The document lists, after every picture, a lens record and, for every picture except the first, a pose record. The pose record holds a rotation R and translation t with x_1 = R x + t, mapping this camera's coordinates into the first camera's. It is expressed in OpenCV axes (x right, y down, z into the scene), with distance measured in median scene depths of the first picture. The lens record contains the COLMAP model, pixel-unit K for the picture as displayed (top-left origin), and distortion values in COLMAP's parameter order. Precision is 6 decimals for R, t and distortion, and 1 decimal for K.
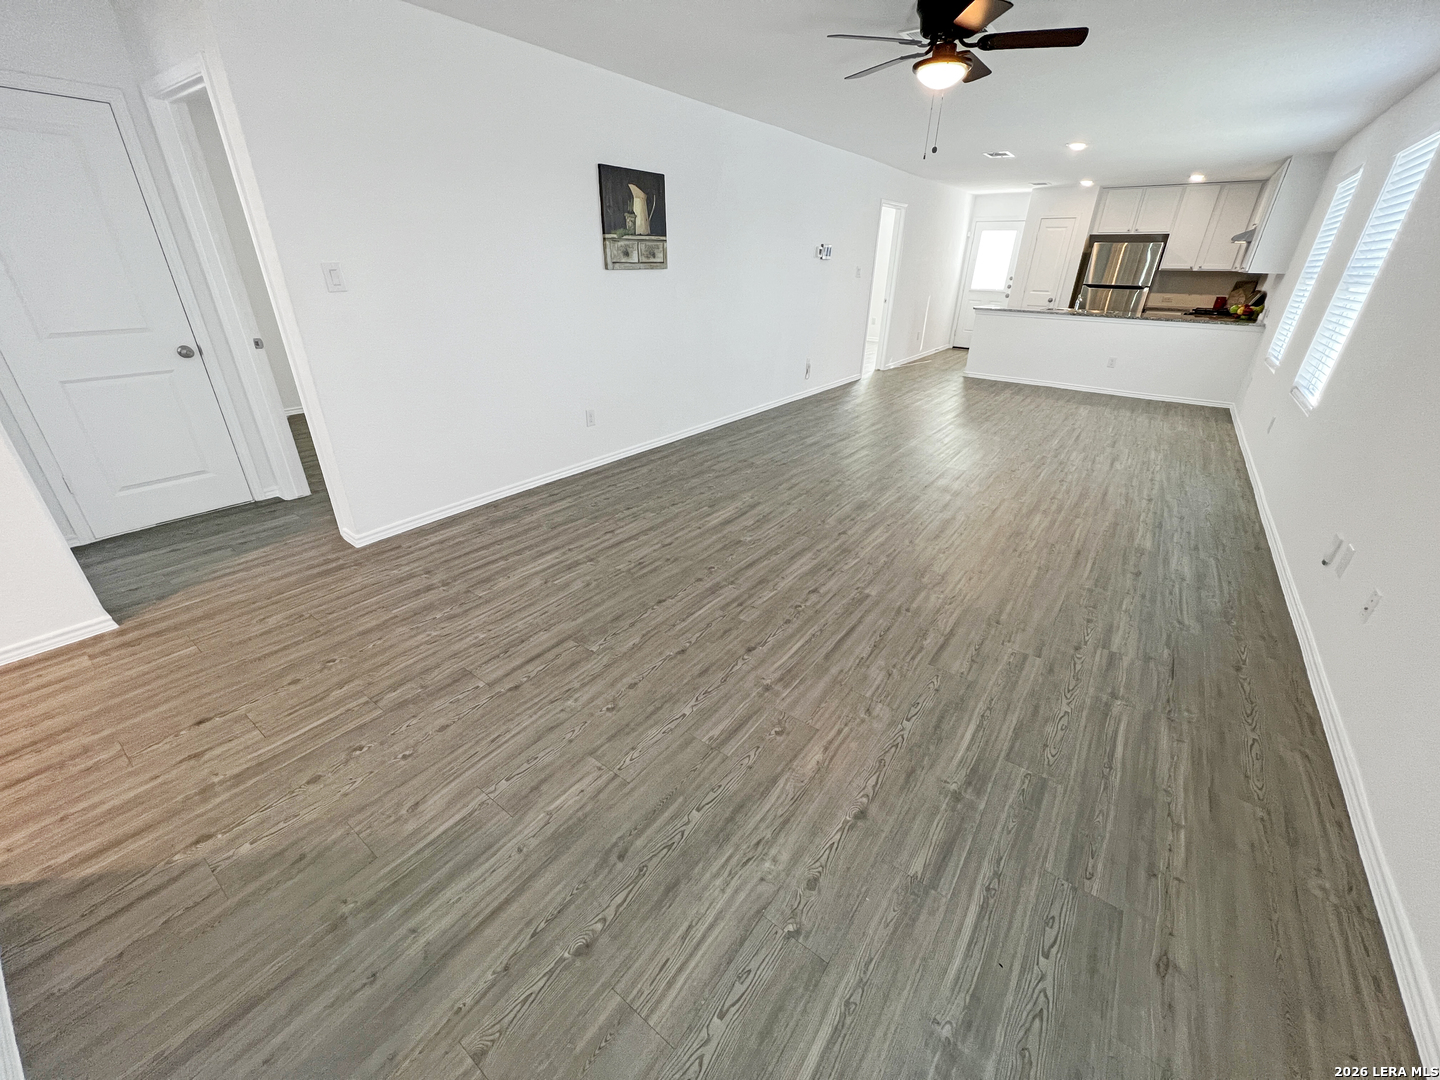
lens RADIAL K [[574.0, 0, 730.6], [0, 574.0, 541.0], [0, 0, 1]] dist [0.000308, 0.000494]
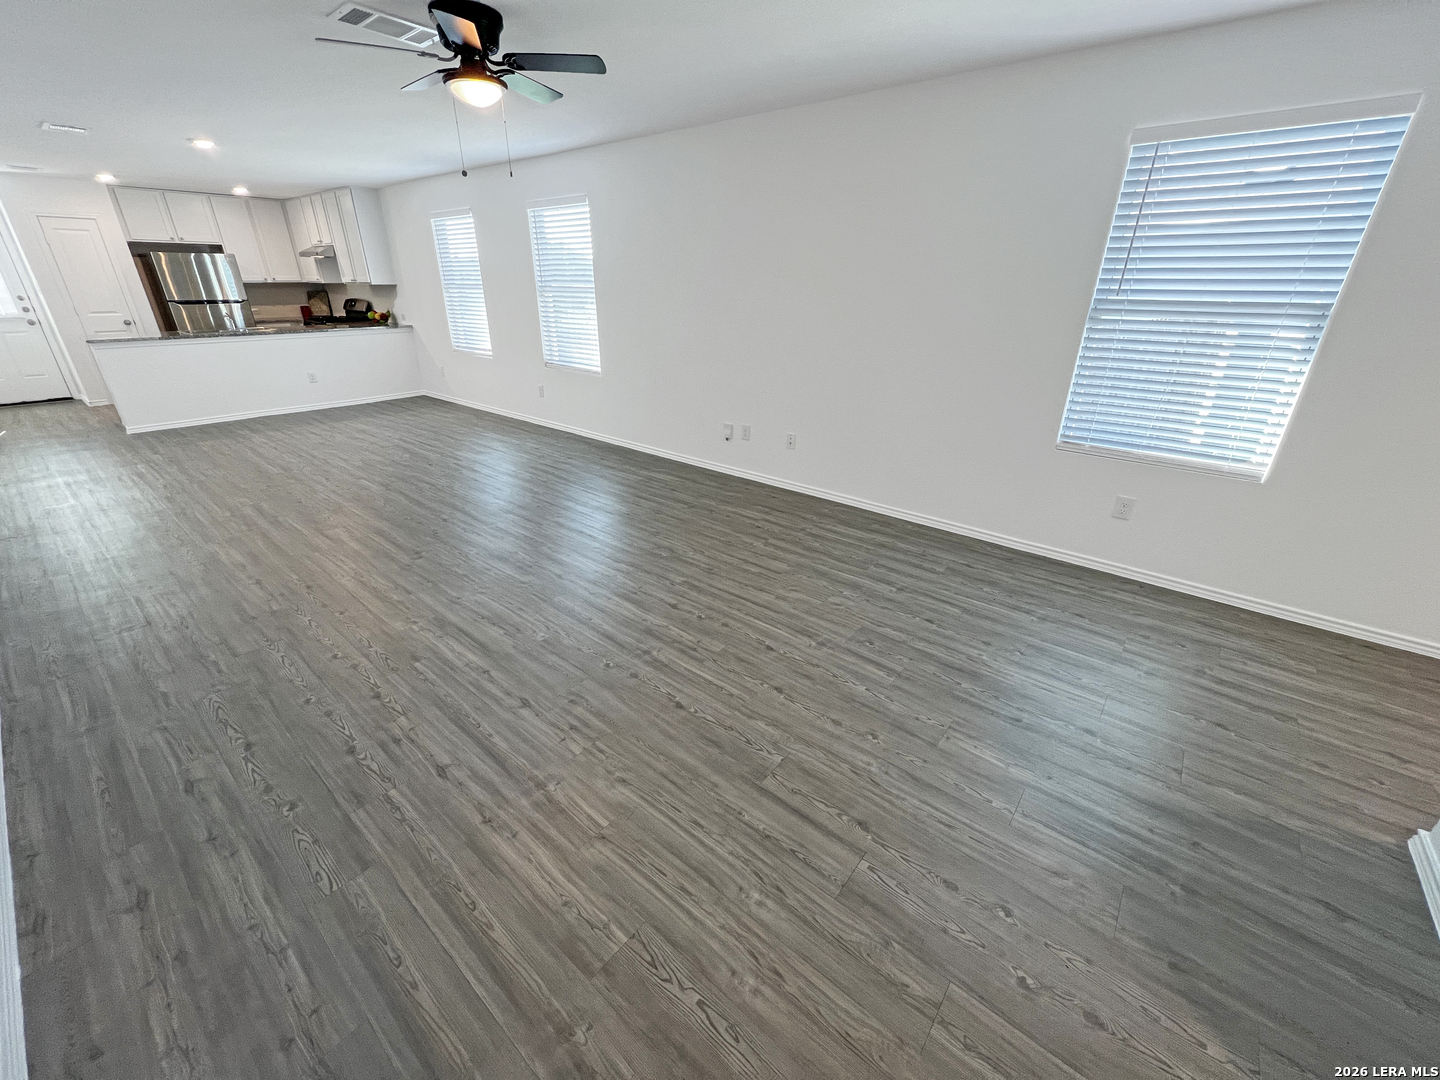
lens RADIAL K [[574.0, 0, 711.3], [0, 574.0, 536.3], [0, 0, 1]] dist [0.000308, 0.000494]
pose [[0.069591, -0.421282, 0.904256, -0.761300], [0.434043, 0.828942, 0.352791, -0.365956], [-0.898201, 0.367935, 0.240541, 0.680117]]
